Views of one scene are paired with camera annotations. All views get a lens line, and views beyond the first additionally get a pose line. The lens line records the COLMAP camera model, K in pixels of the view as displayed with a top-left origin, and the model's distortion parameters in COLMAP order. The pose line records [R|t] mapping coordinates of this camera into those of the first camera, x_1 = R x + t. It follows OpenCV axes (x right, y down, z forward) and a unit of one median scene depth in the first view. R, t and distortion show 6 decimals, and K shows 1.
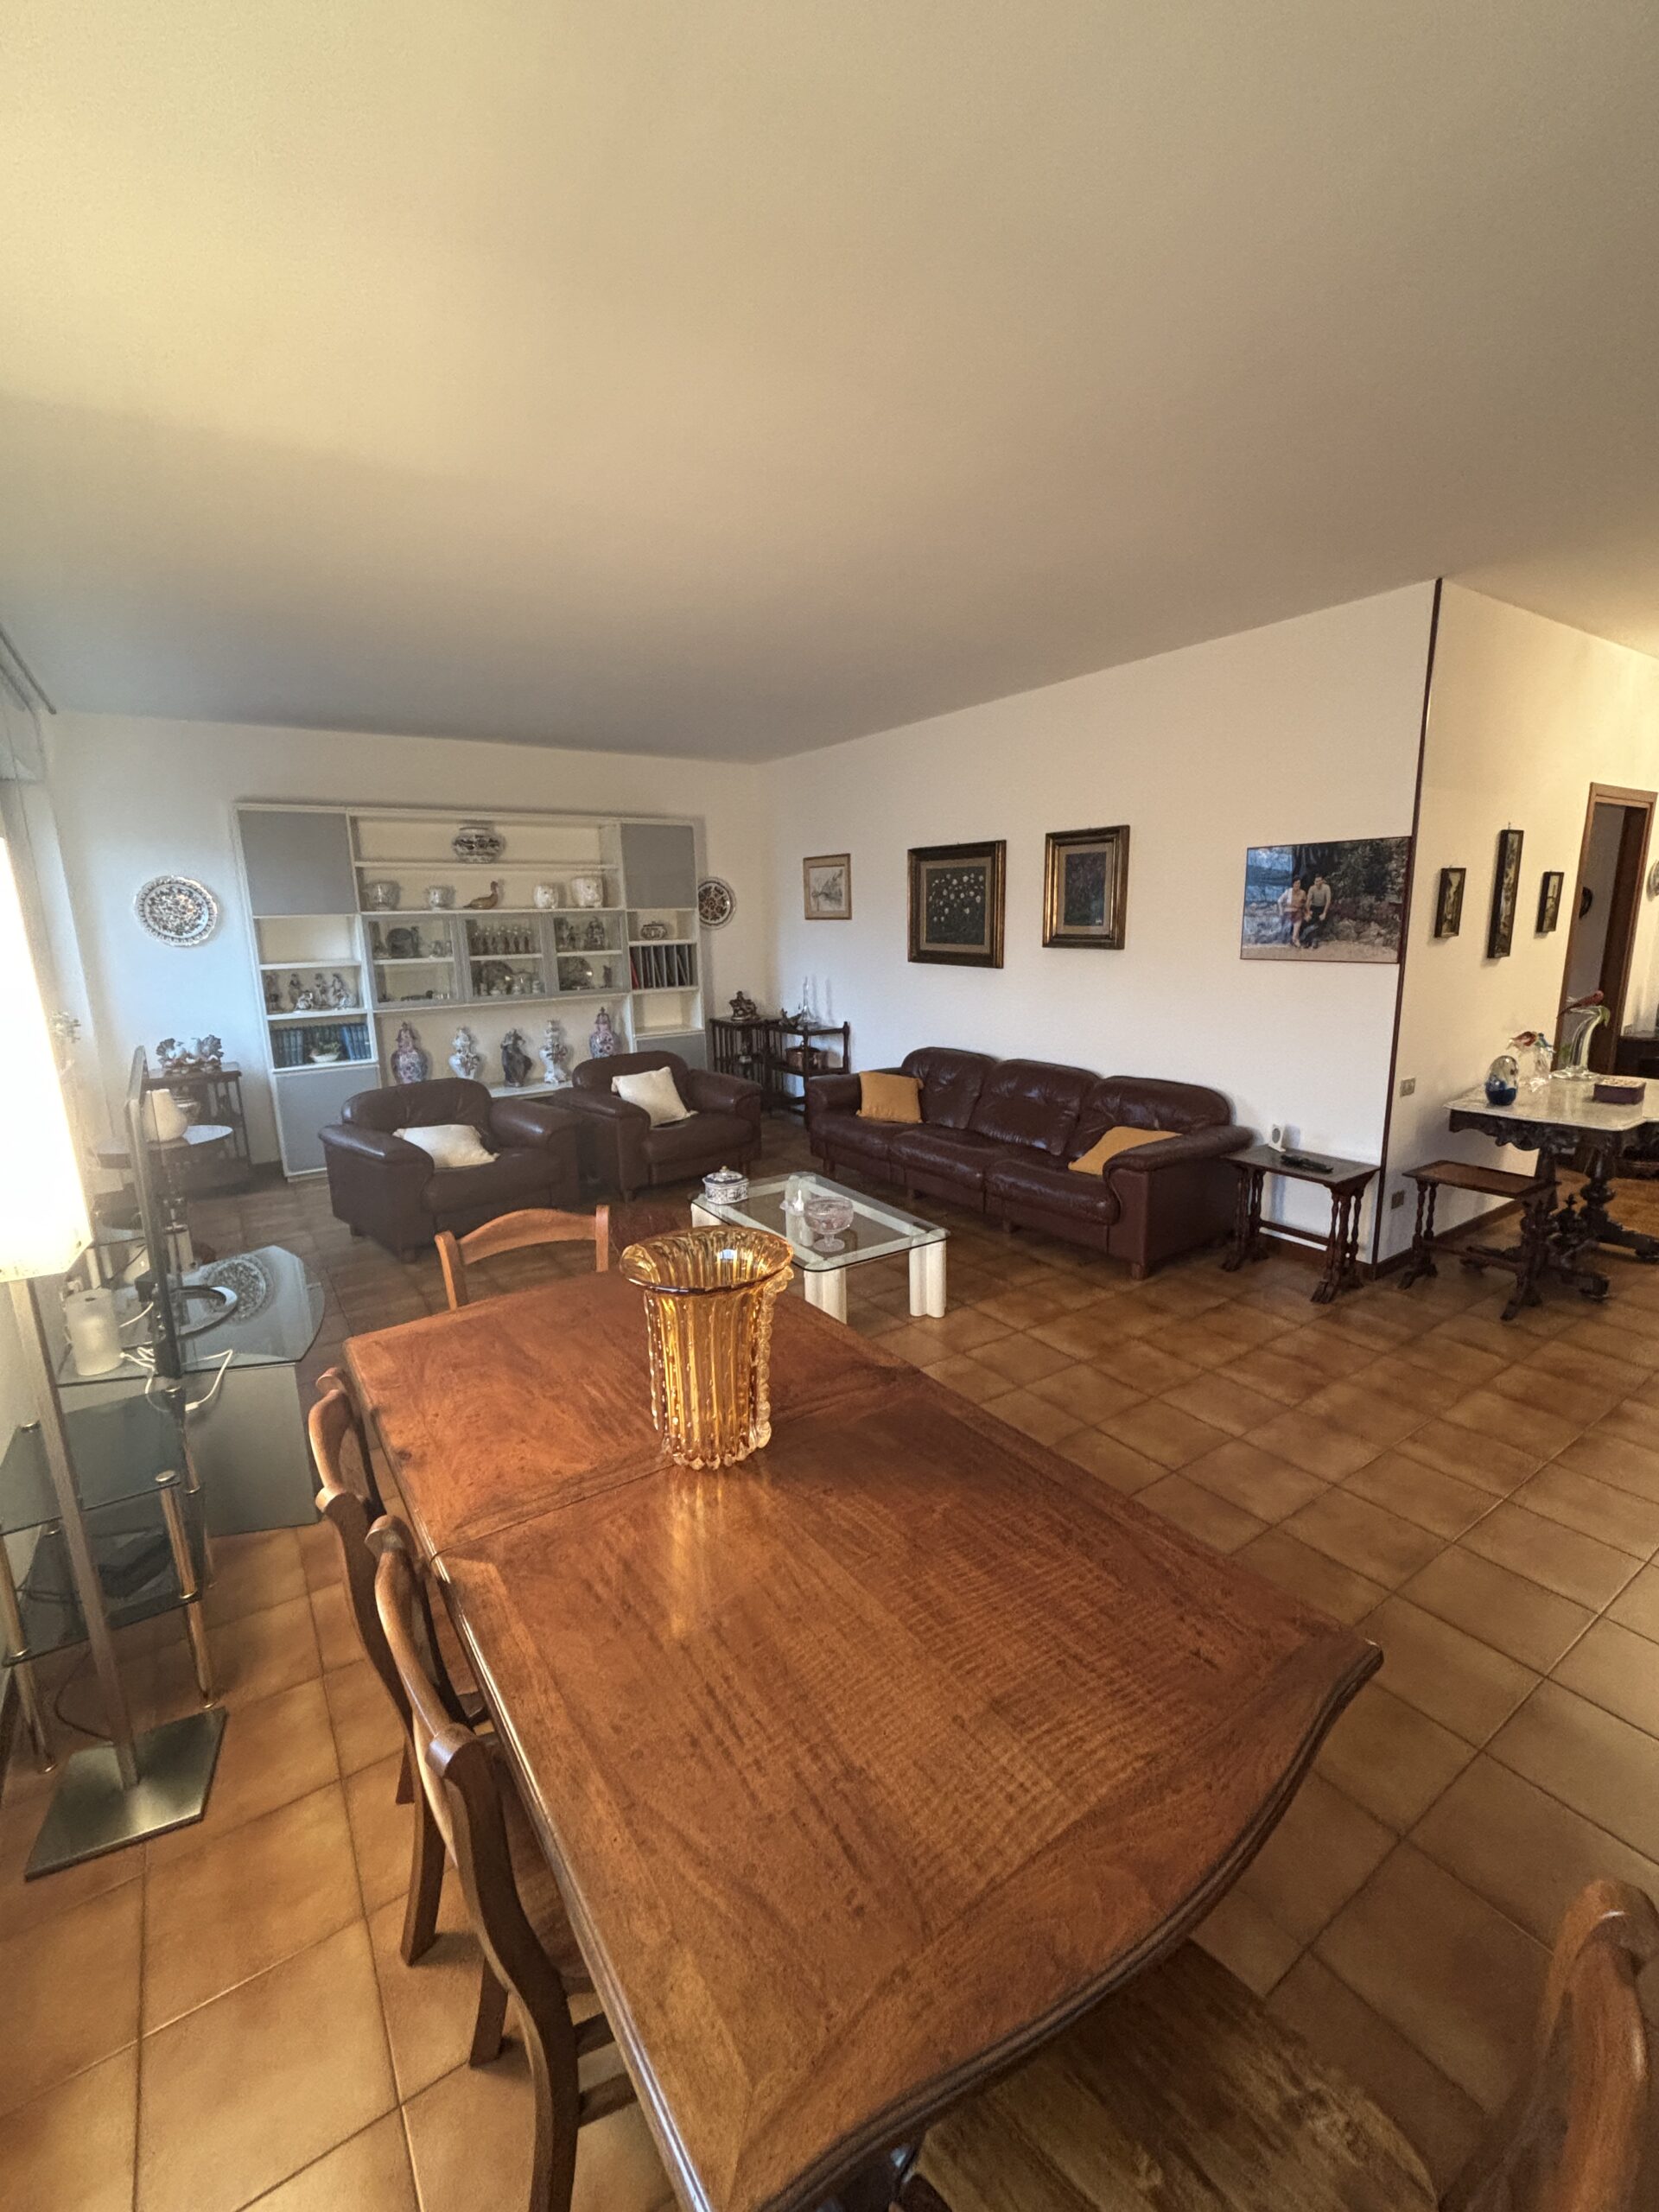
lens RADIAL K [[929.9, 0, 841.0], [0, 929.9, 1106.5], [0, 0, 1]] dist [0.001079, 0.000224]
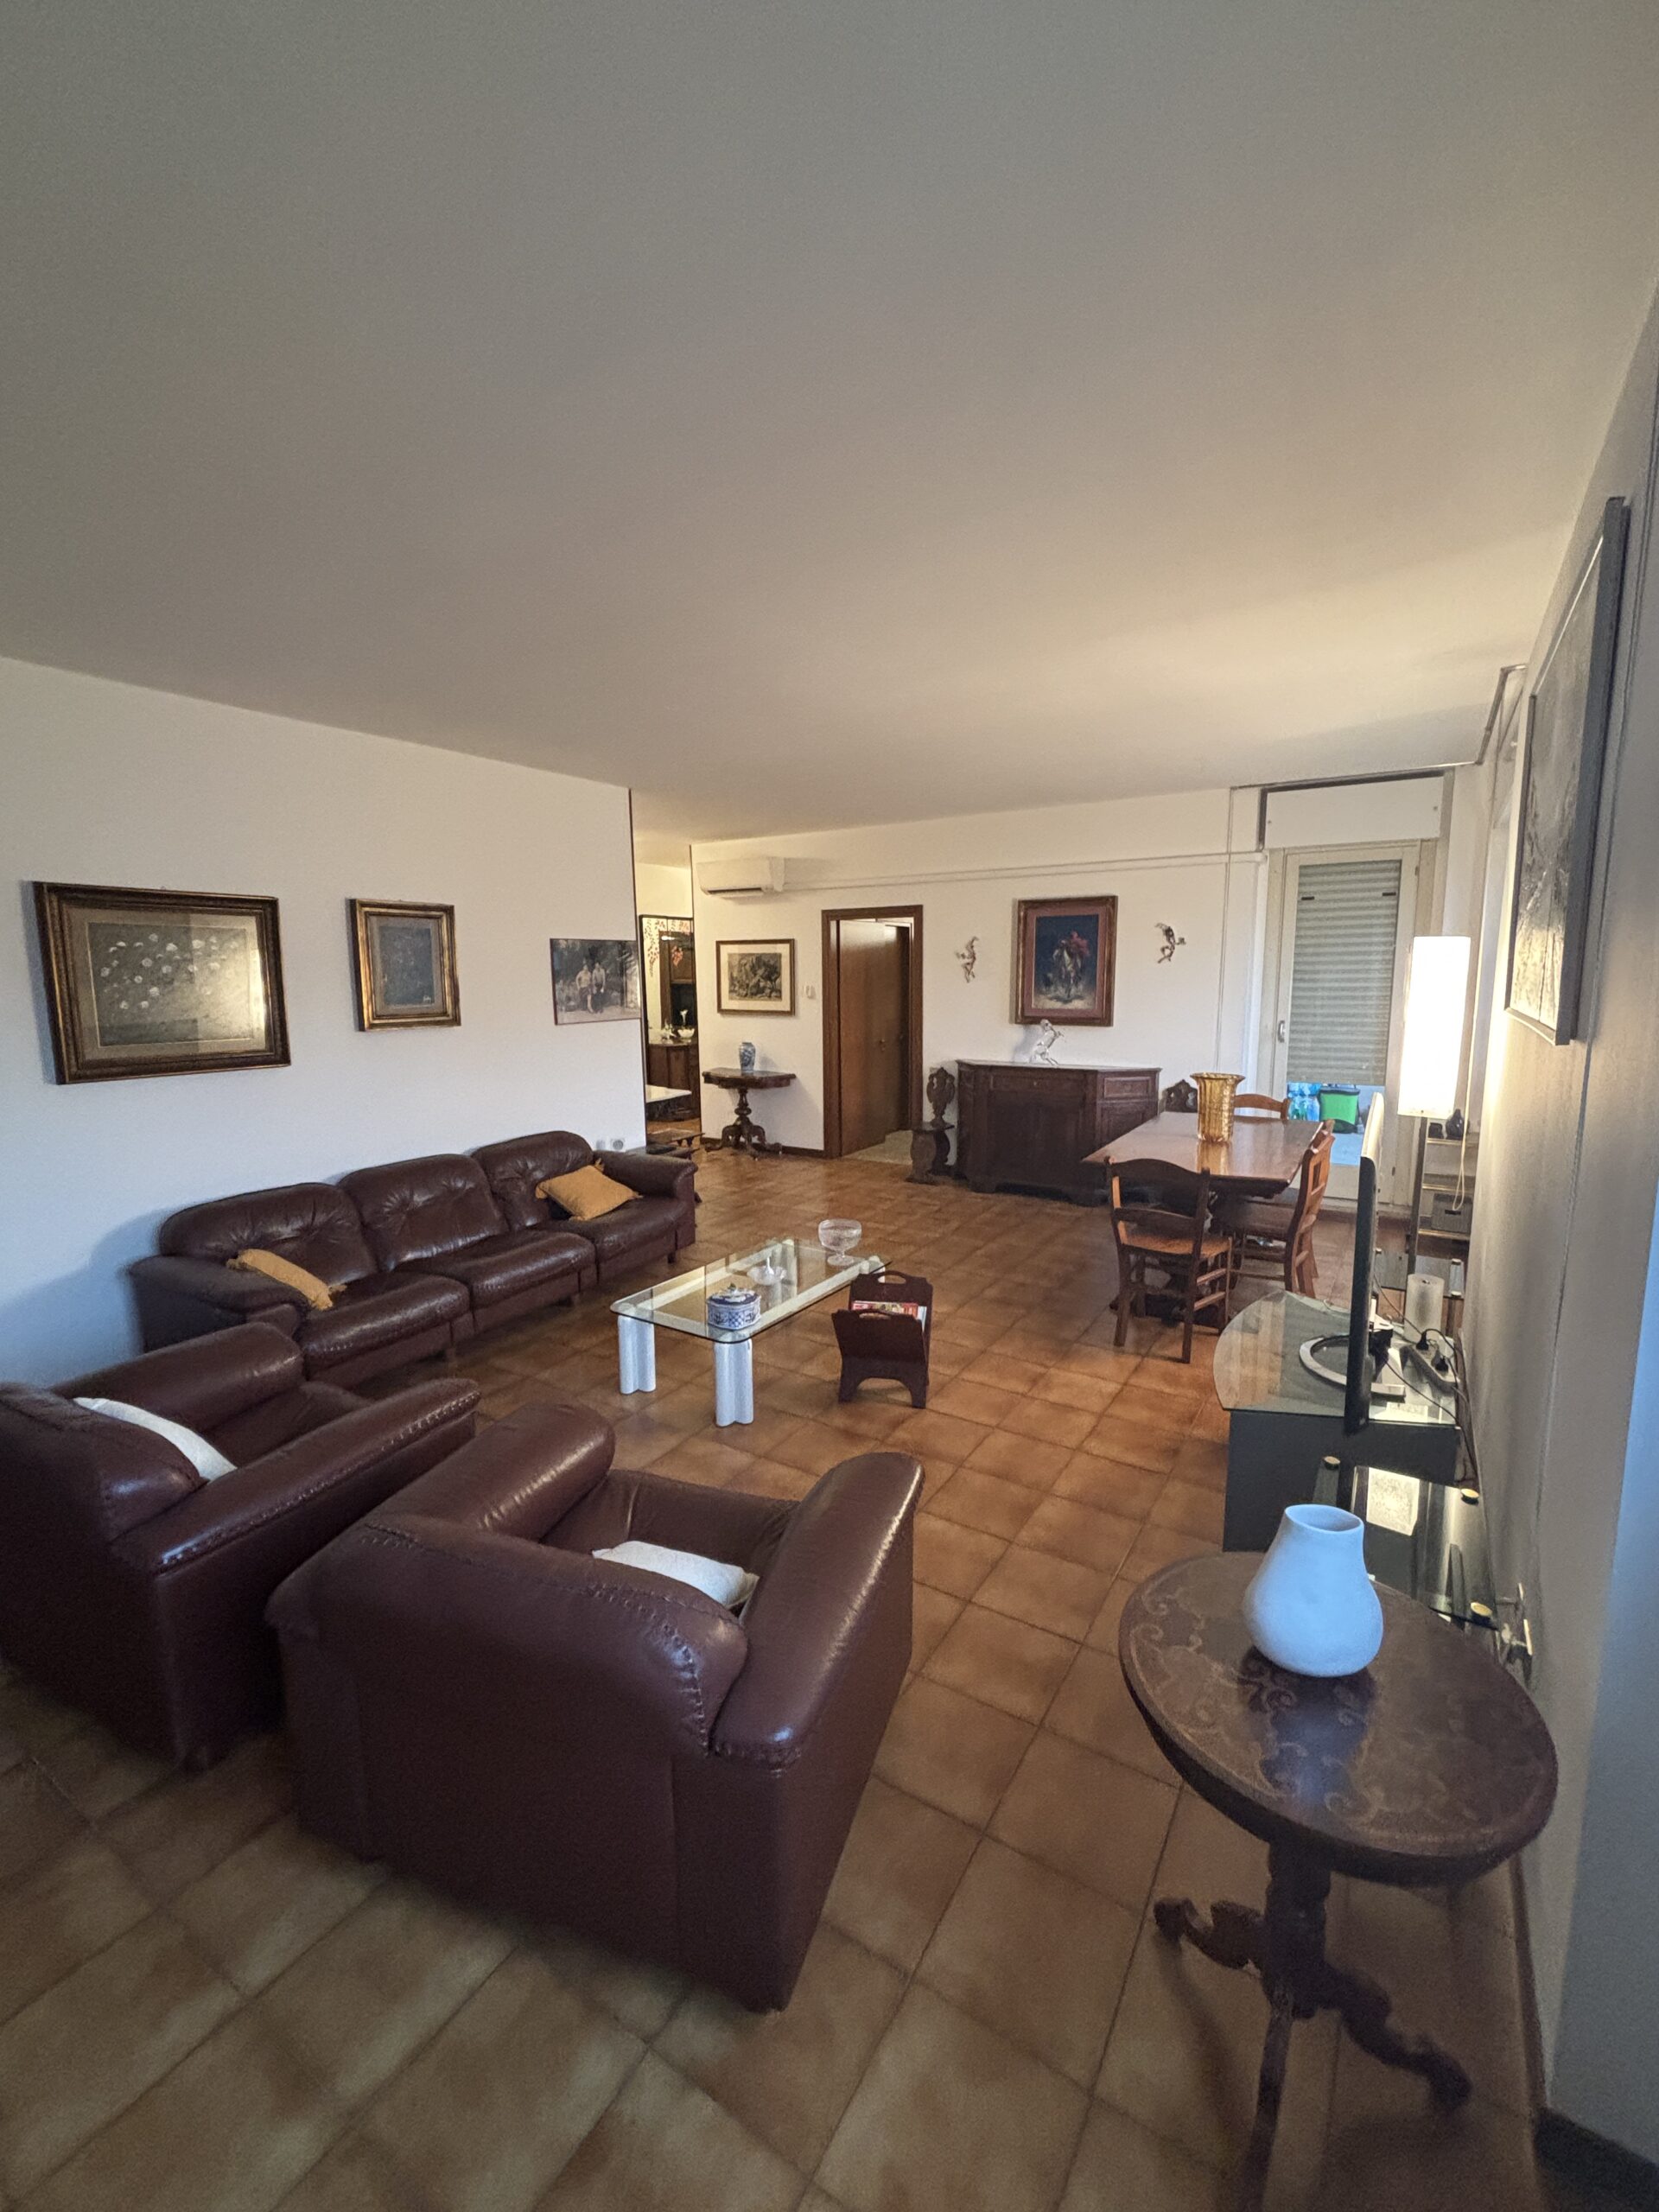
lens RADIAL K [[919.1, 0, 825.7], [0, 919.1, 1105.2], [0, 0, 1]] dist [0.004340, -0.002691]
pose [[-0.388789, -0.110208, 0.914712, -0.935526], [0.207262, 0.956910, 0.203386, -0.248438], [-0.897712, 0.268659, -0.349194, 1.218239]]
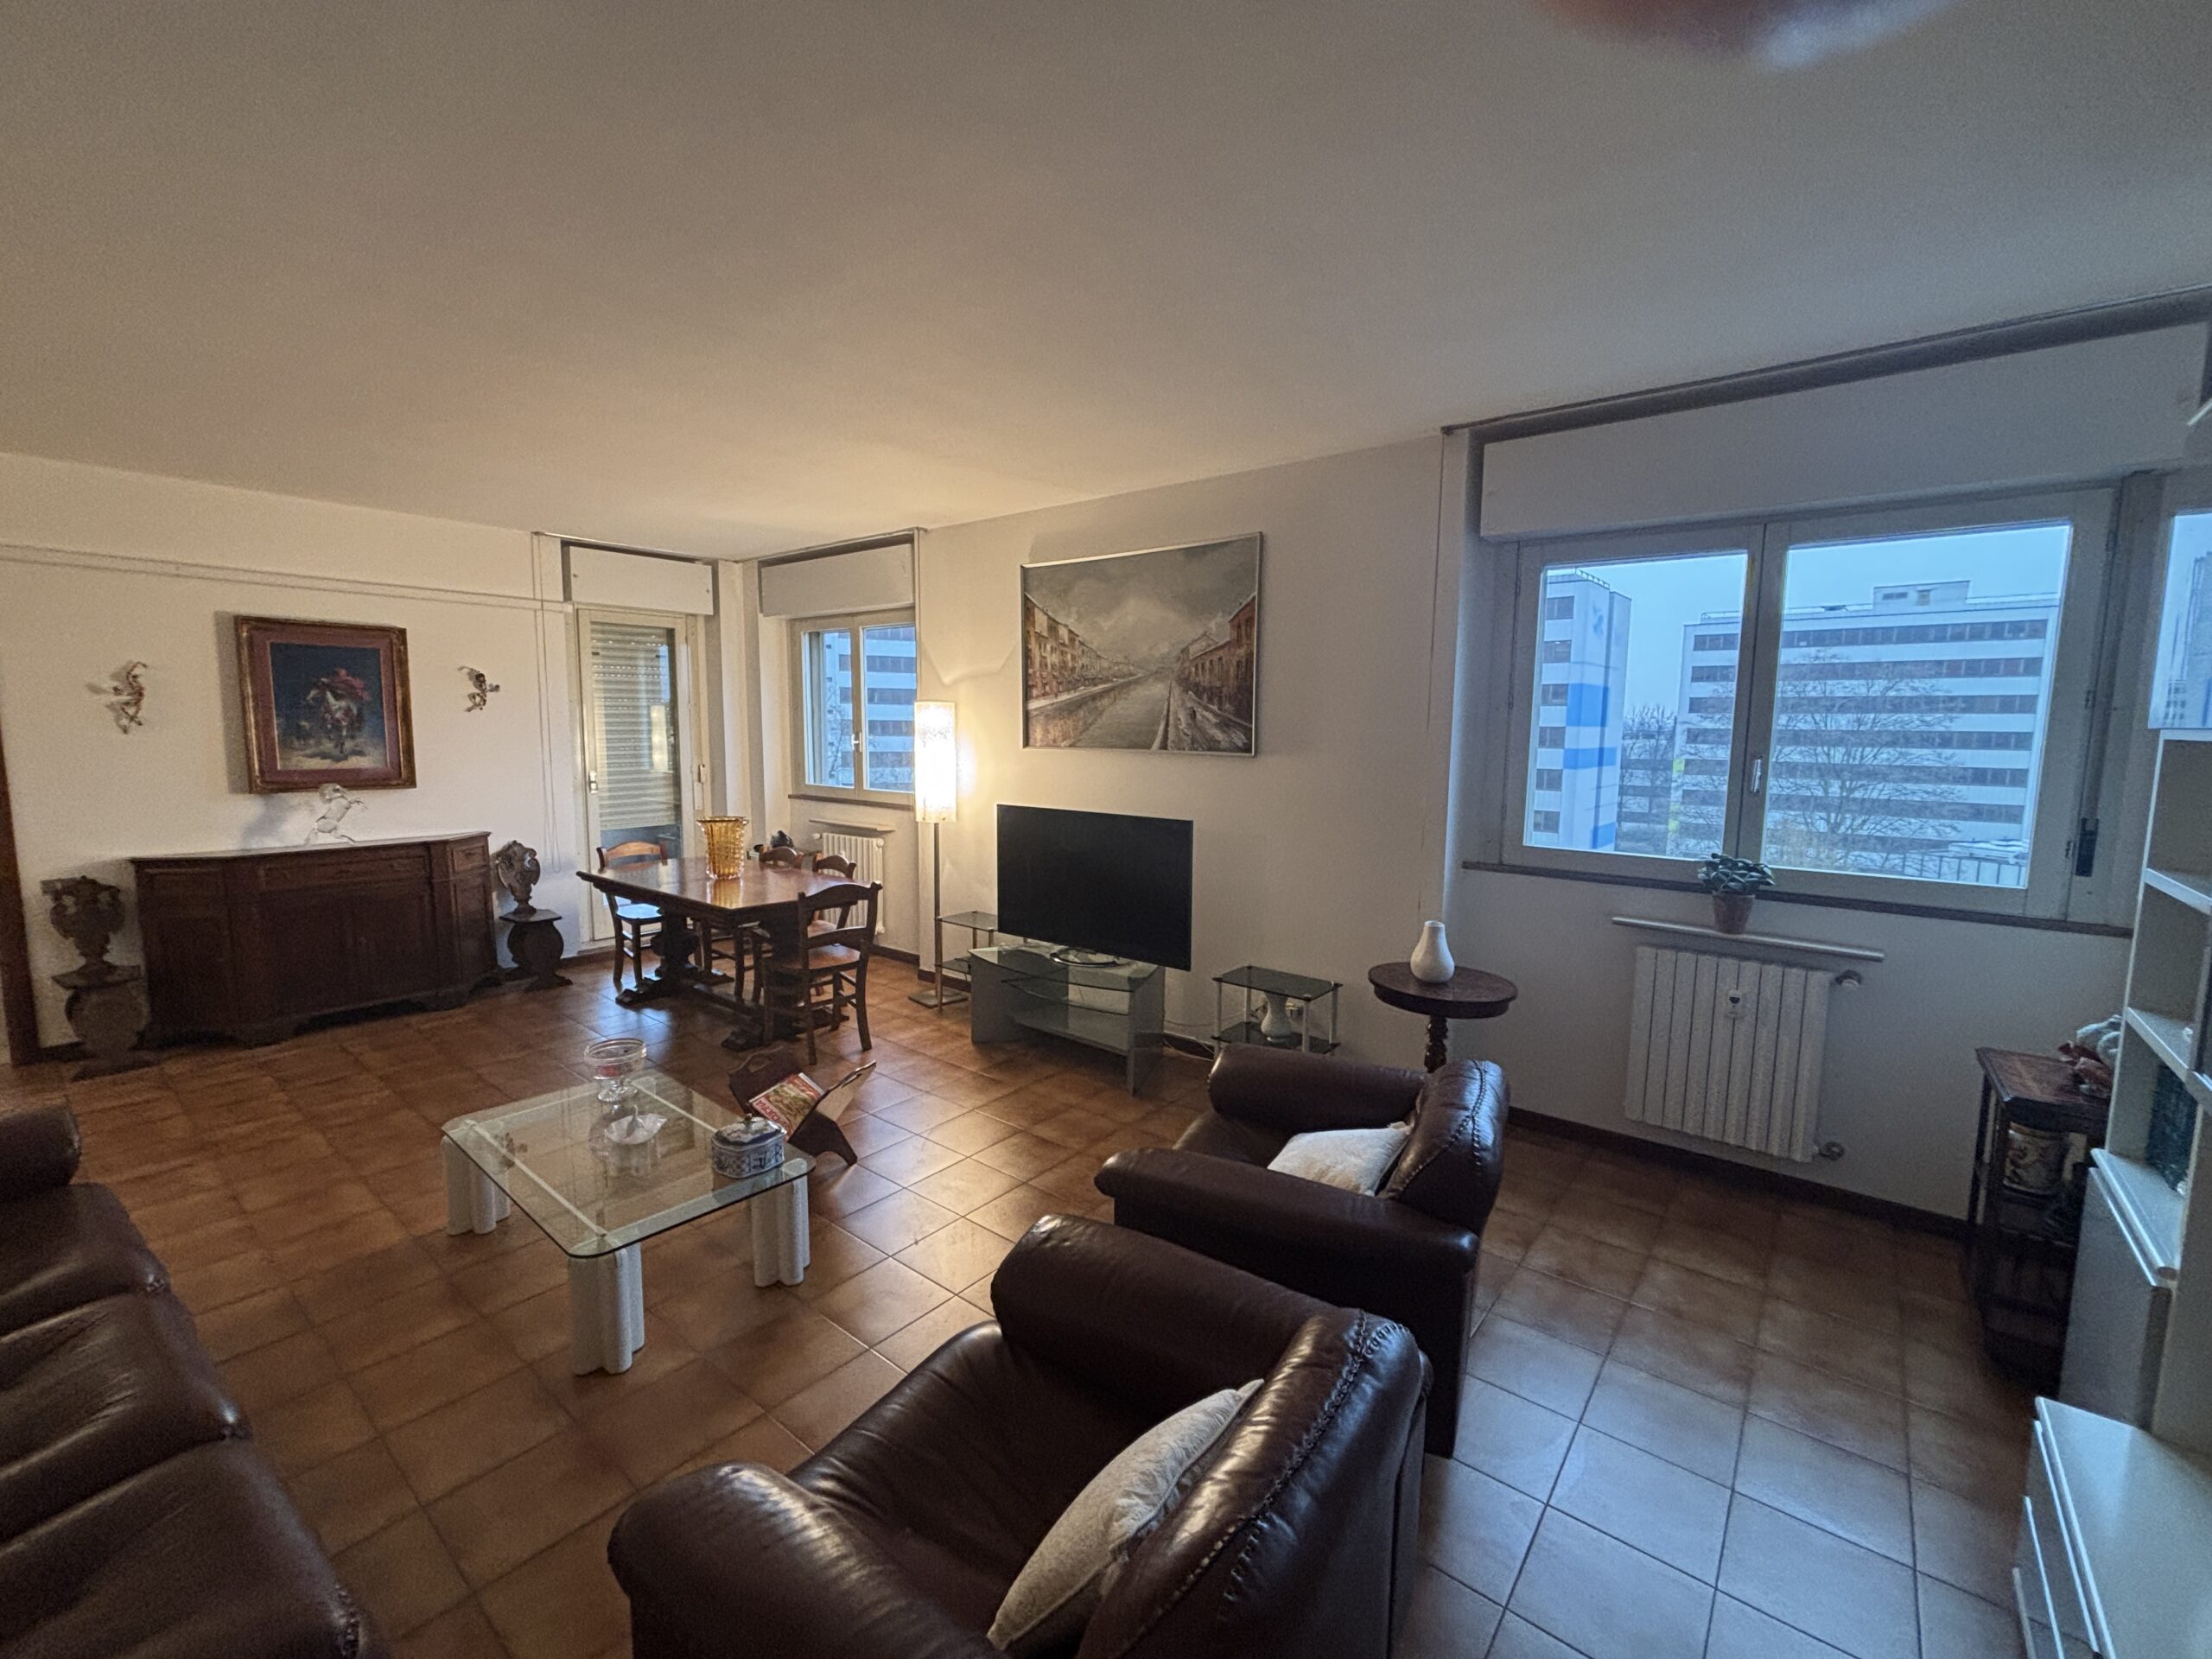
lens RADIAL K [[915.2, 0, 1098.1], [0, 915.2, 826.6], [0, 0, 1]] dist [0.018907, -0.009778]
pose [[-0.959893, 0.040399, -0.277441, -0.144886], [-0.049817, 0.949240, 0.310581, -0.363492], [0.275905, 0.311946, -0.909157, 1.688866]]
